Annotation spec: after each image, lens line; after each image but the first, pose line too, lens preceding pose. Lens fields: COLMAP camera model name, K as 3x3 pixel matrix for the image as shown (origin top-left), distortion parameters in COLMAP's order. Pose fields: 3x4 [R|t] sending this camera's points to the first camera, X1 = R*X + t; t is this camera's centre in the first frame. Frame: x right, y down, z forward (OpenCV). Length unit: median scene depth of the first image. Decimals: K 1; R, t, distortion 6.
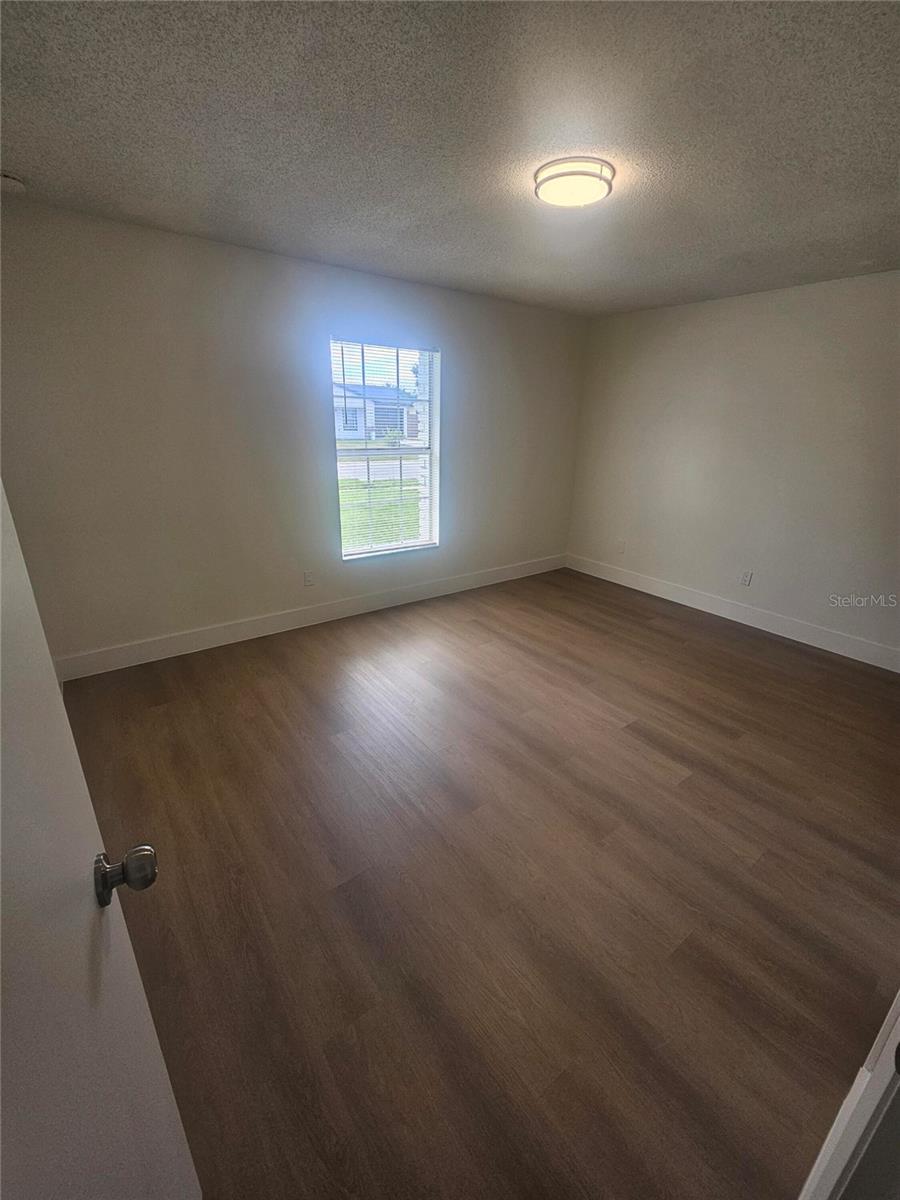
lens RADIAL K [[497.4, 0, 459.8], [0, 497.4, 594.1], [0, 0, 1]] dist [-0.000404, 0.000647]
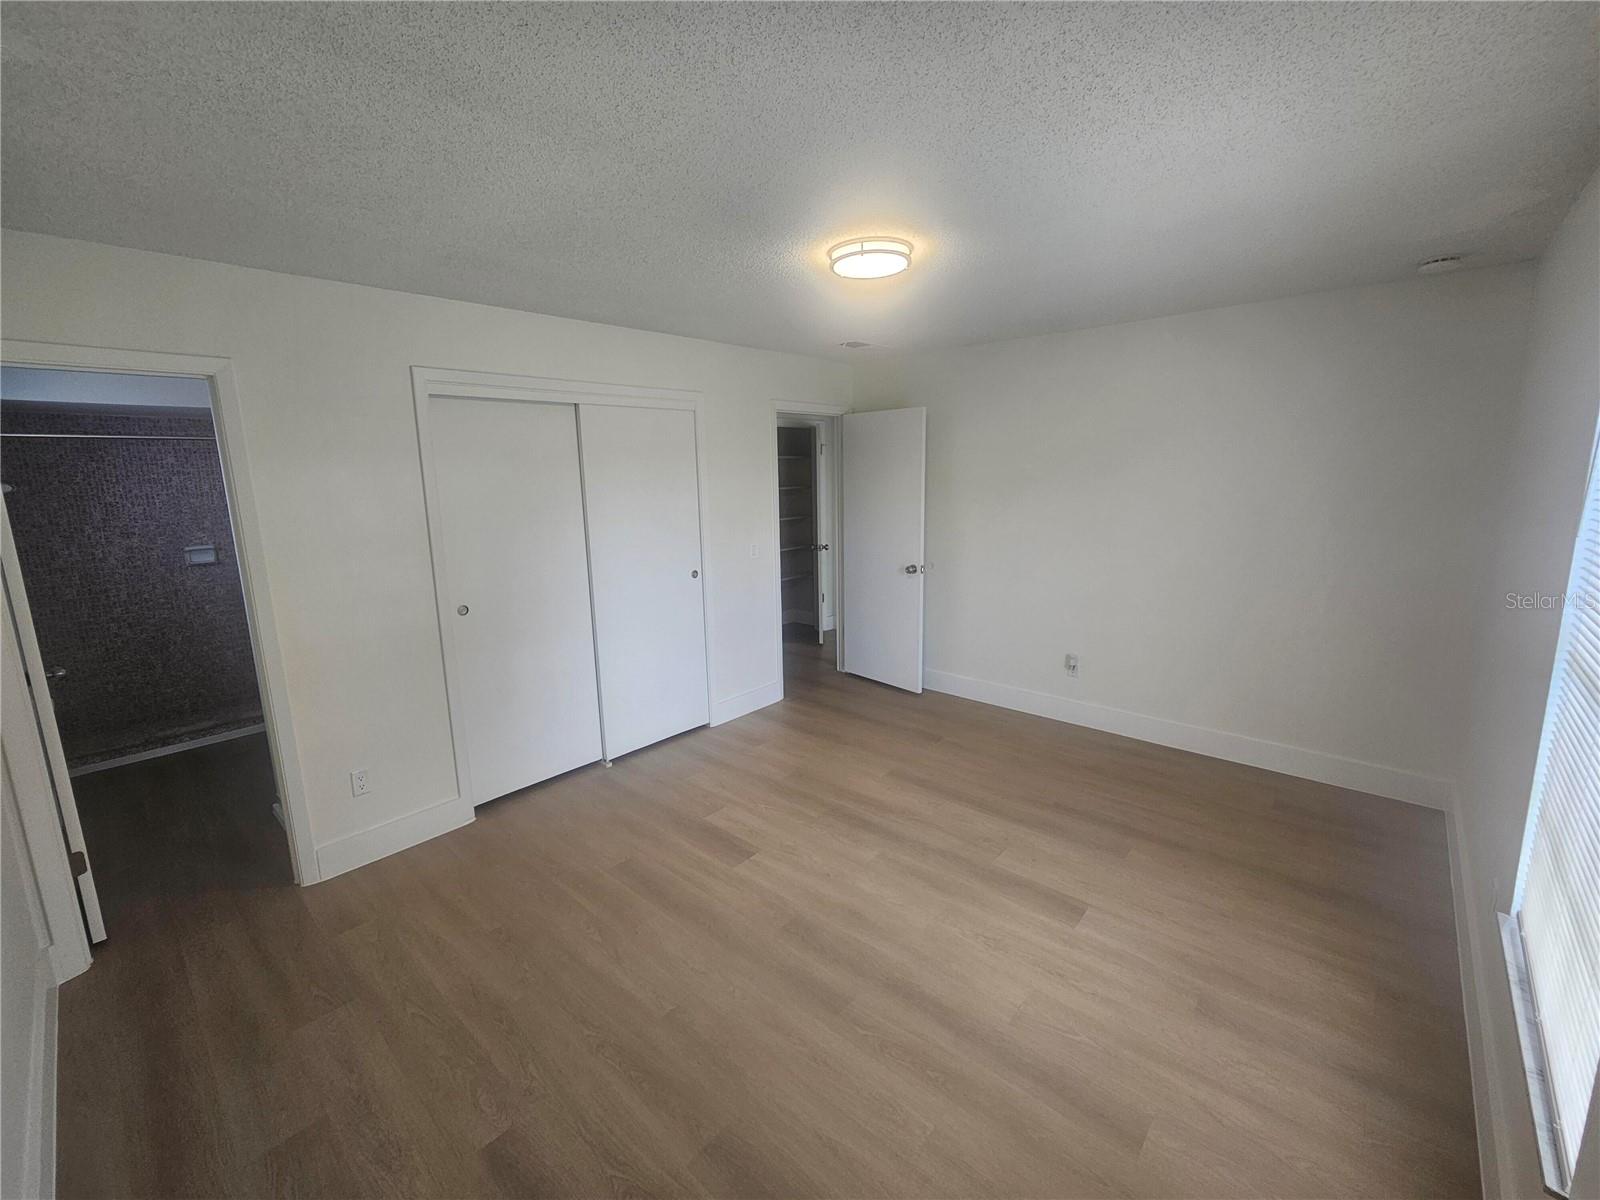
lens RADIAL K [[663.2, 0, 792.1], [0, 663.2, 585.0], [0, 0, 1]] dist [-0.000404, 0.000647]
pose [[-0.983915, 0.030825, -0.175955, 0.404884], [-0.060279, 0.869933, 0.489472, -0.582668], [0.168157, 0.492206, -0.854082, 1.549751]]
